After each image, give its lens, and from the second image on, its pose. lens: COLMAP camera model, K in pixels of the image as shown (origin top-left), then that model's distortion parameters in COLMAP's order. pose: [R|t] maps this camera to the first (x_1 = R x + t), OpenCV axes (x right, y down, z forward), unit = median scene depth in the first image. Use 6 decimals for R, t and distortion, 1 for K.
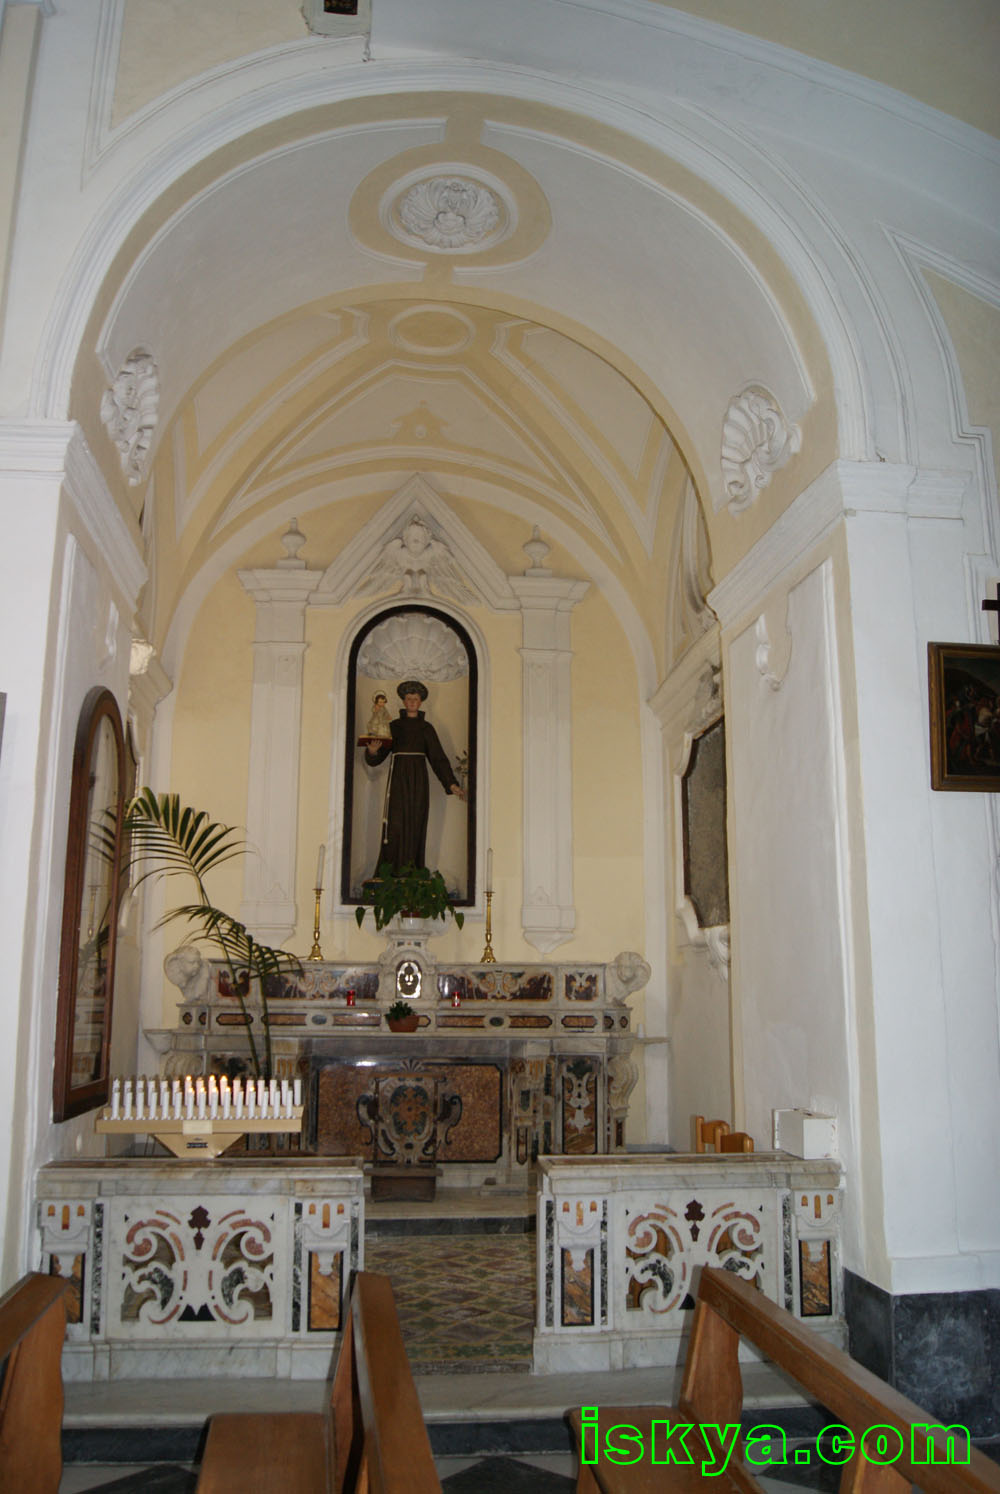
lens RADIAL K [[1167.4, 0, 495.8], [0, 1167.4, 758.4], [0, 0, 1]] dist [-0.085958, 0.005668]
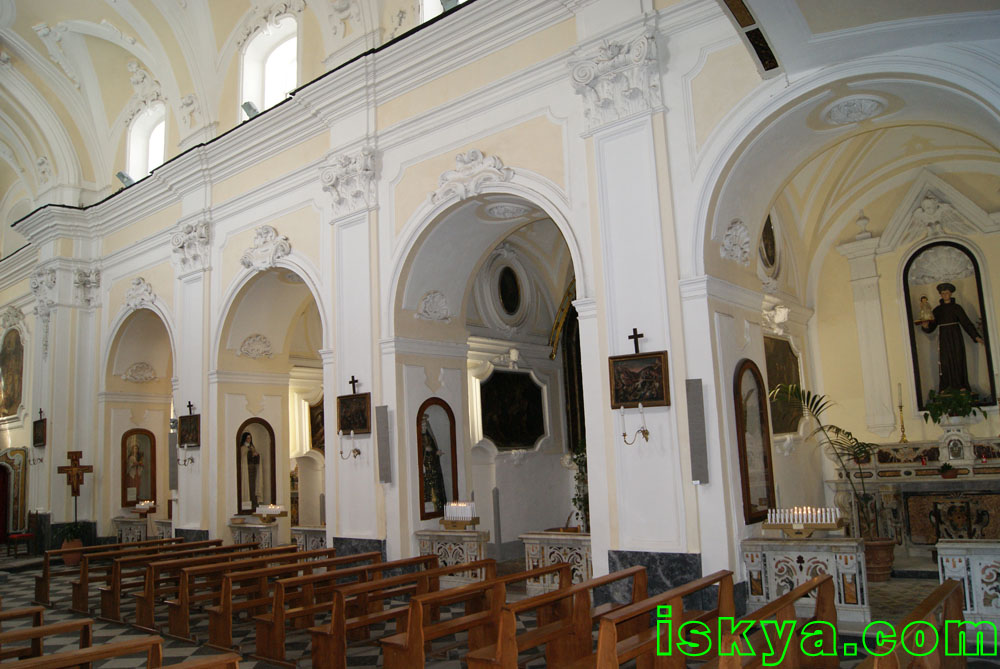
lens RADIAL K [[781.4, 0, 506.5], [0, 781.4, 336.8], [0, 0, 1]] dist [-0.085958, 0.005668]
pose [[0.699677, -0.143044, -0.699993, 0.314982], [0.189752, 0.981771, -0.010960, -0.119510], [0.688801, -0.125157, 0.714065, -0.370365]]
